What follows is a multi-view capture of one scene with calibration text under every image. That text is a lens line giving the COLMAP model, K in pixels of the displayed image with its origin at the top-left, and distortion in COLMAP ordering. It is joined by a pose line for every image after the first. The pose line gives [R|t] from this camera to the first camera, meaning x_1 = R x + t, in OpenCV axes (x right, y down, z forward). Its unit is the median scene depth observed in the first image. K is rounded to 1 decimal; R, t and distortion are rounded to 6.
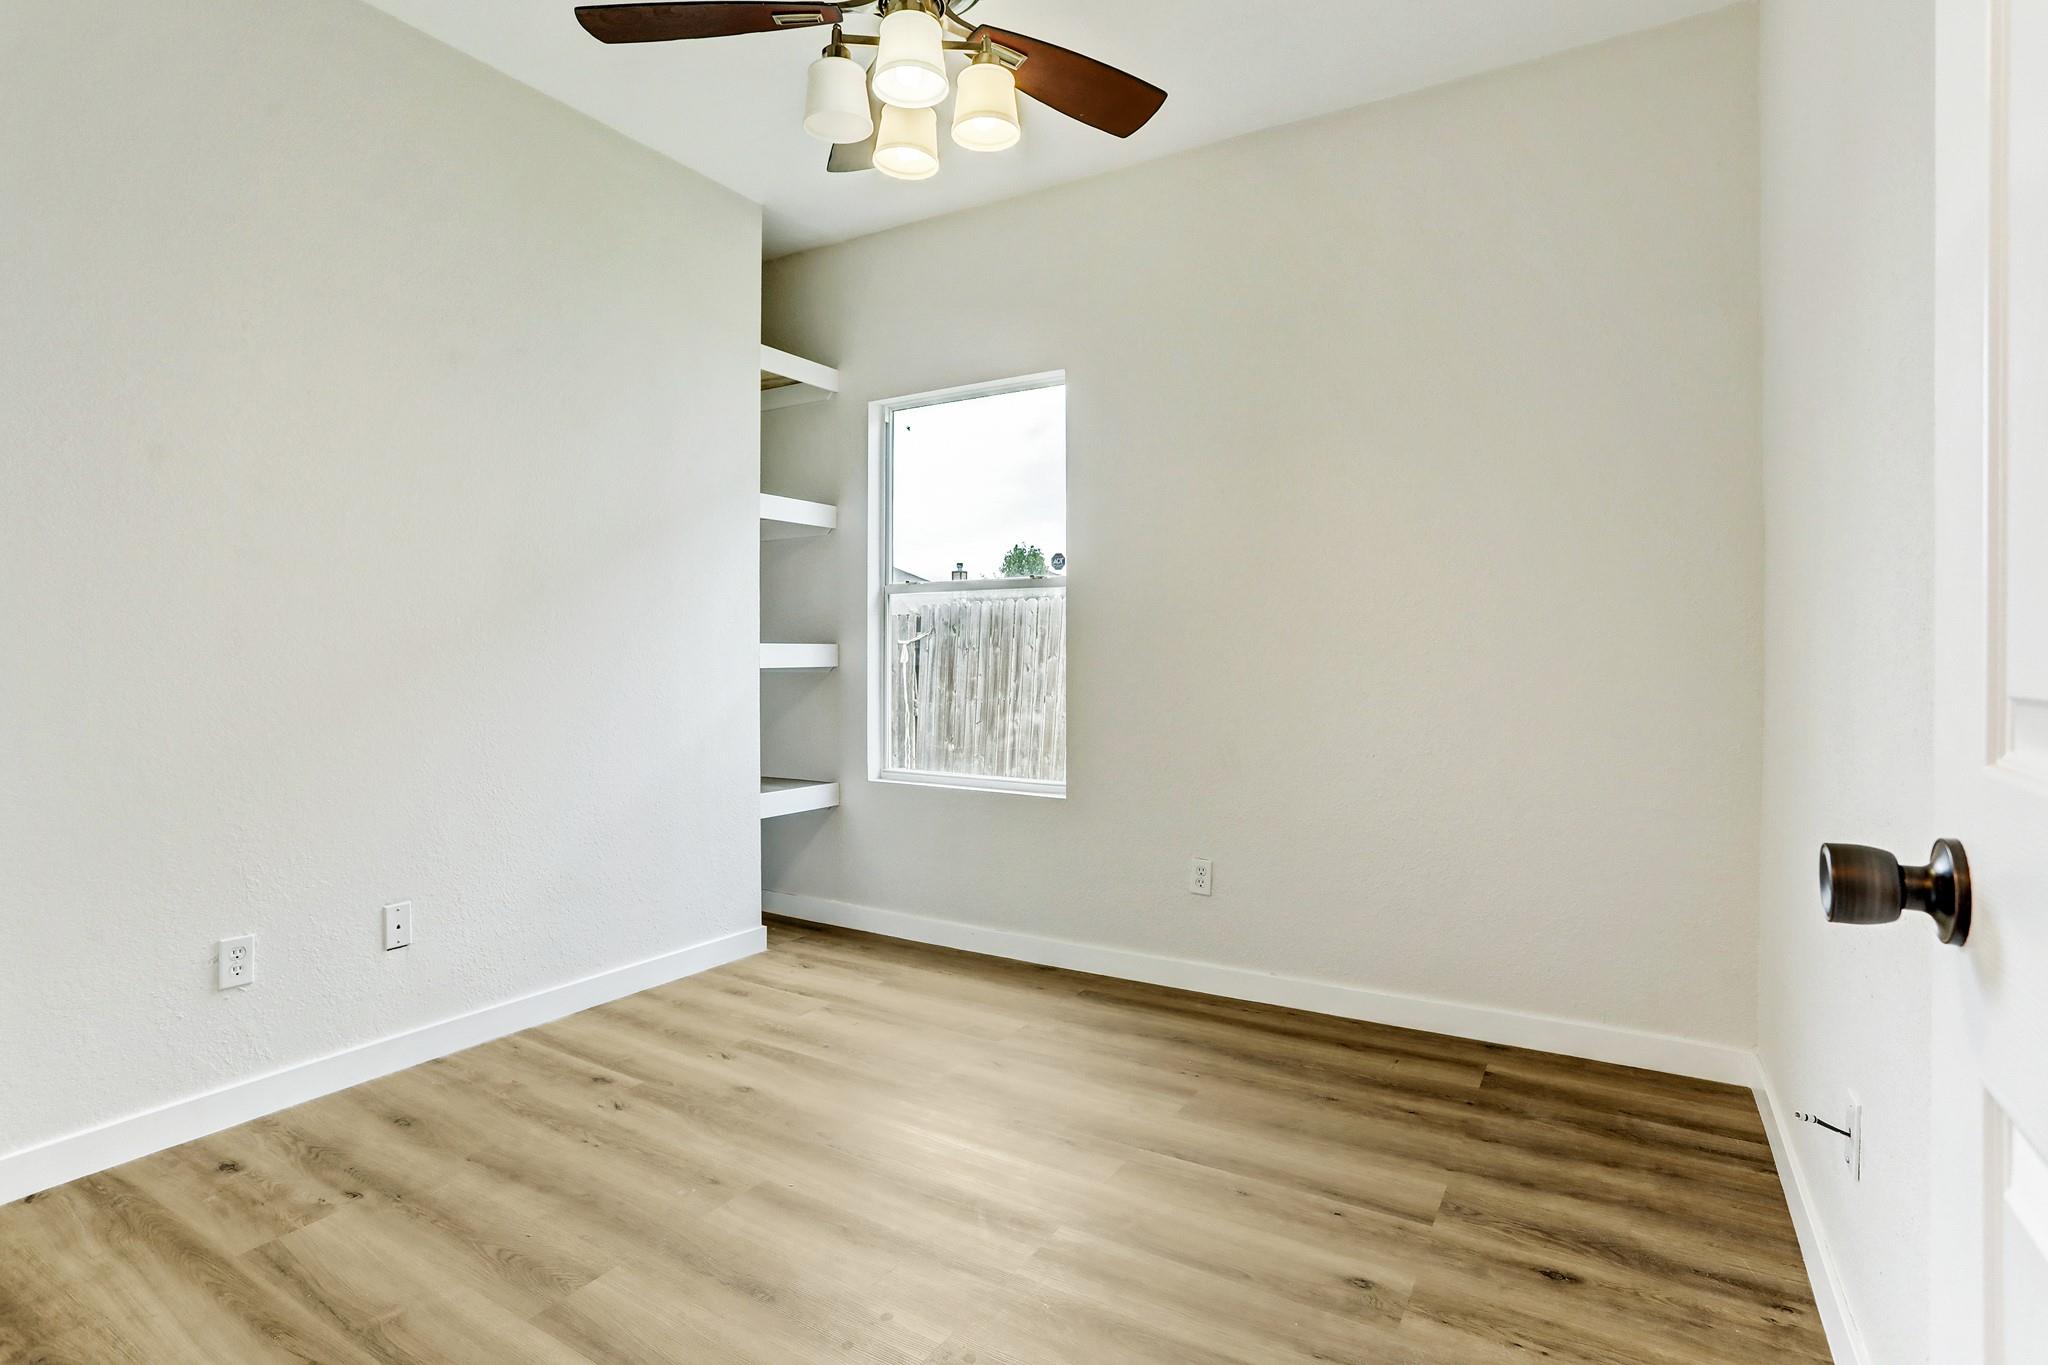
lens RADIAL K [[987.0, 0, 1022.3], [0, 987.0, 657.5], [0, 0, 1]] dist [-0.051346, 0.024646]
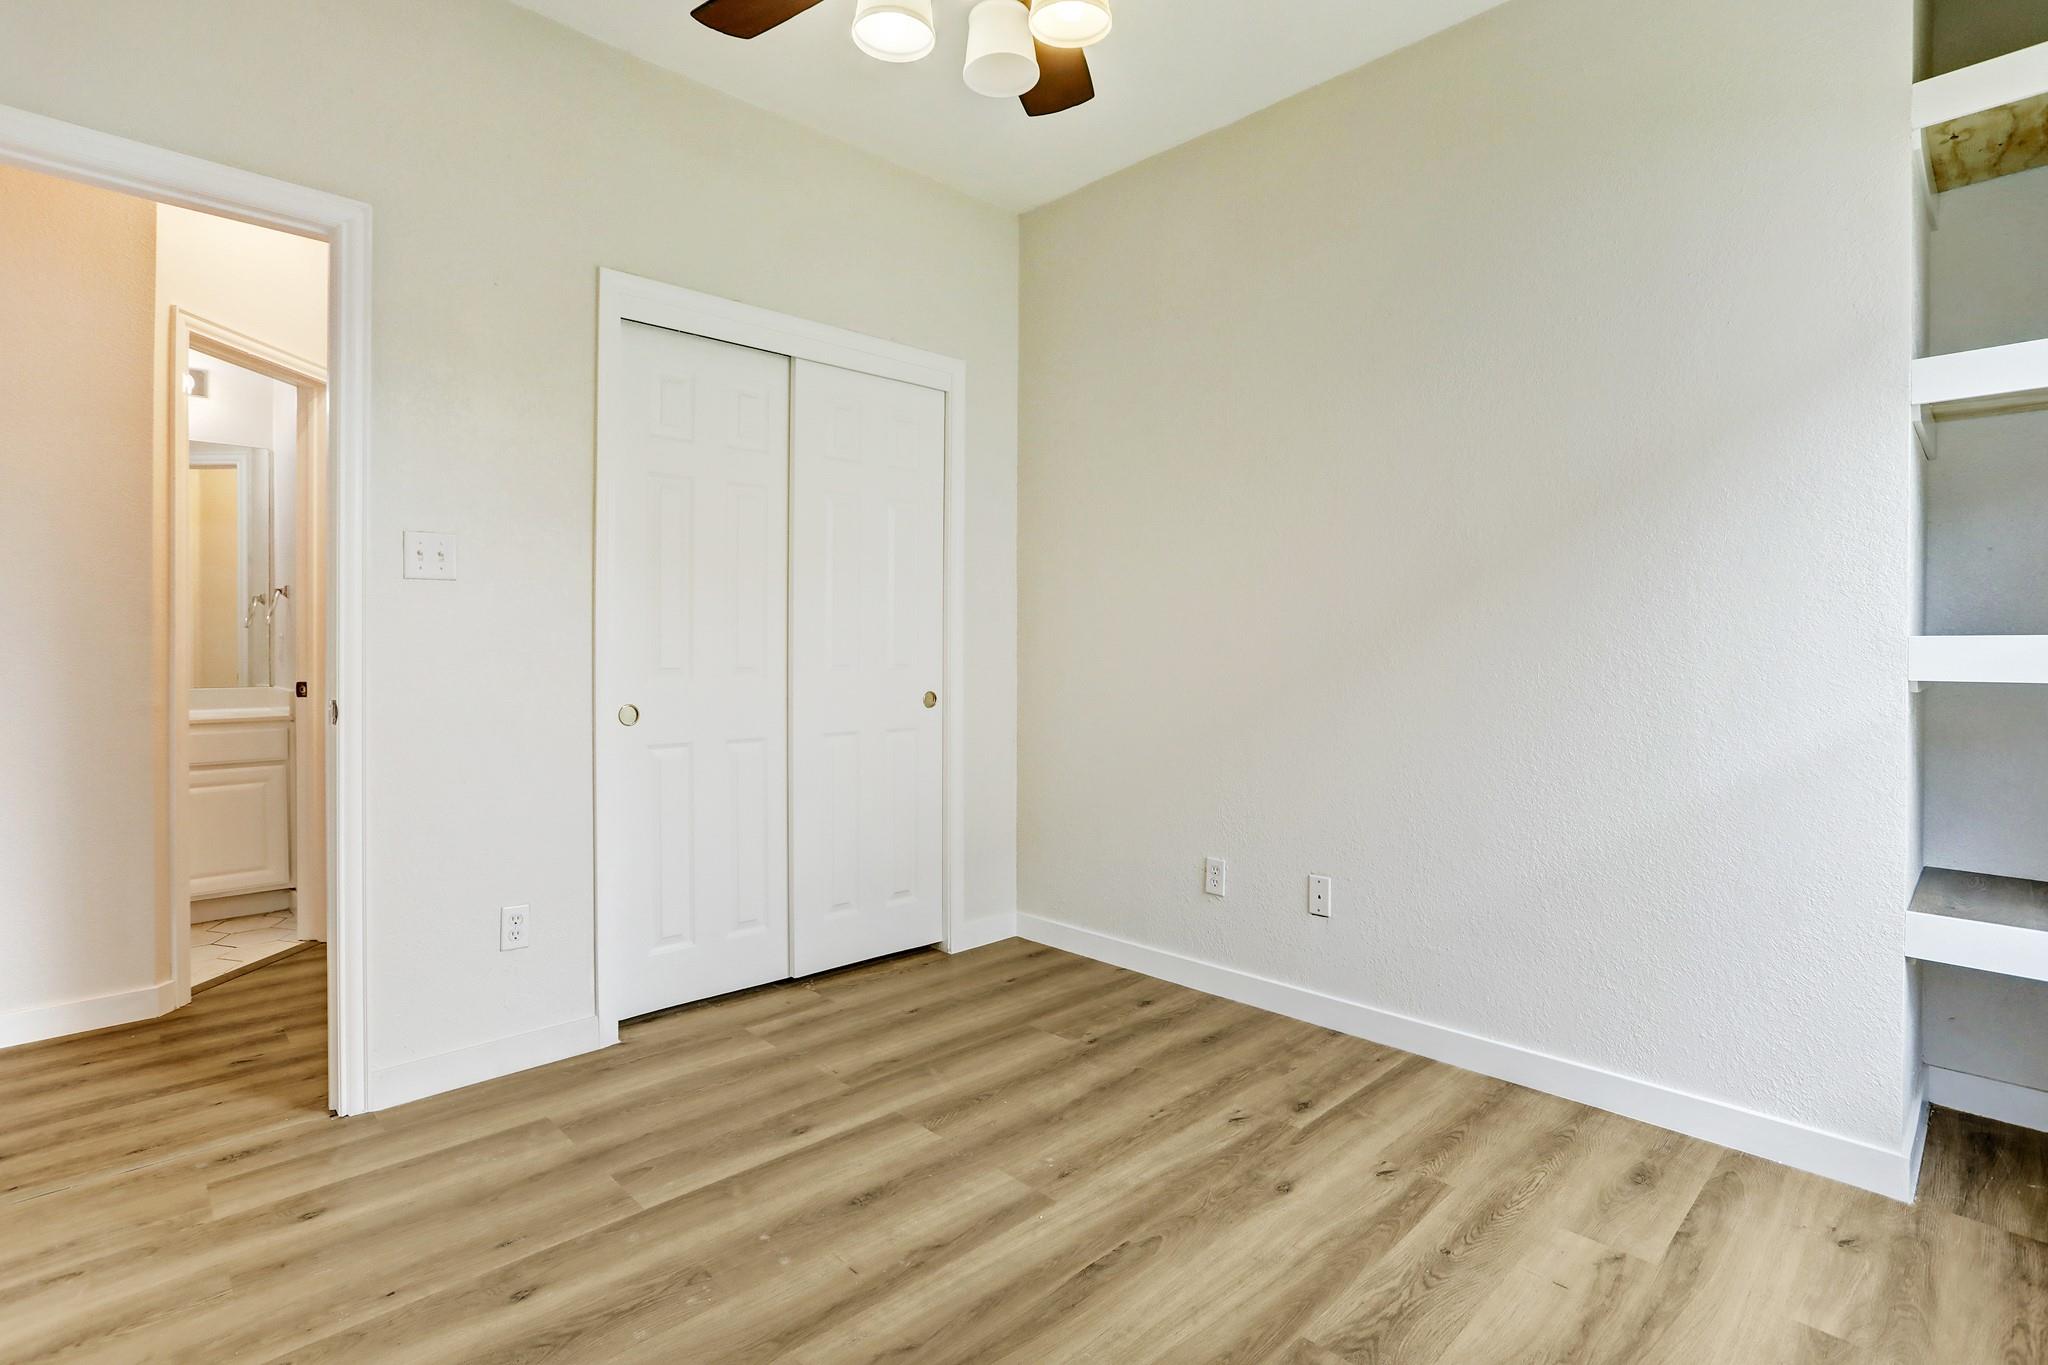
lens RADIAL K [[987.0, 0, 1022.3], [0, 987.0, 657.5], [0, 0, 1]] dist [-0.051346, 0.024646]
pose [[-0.235970, 0.014706, -0.971649, 0.542732], [-0.001658, 0.999878, 0.015536, -0.015472], [0.971759, 0.005277, -0.235917, 0.955121]]
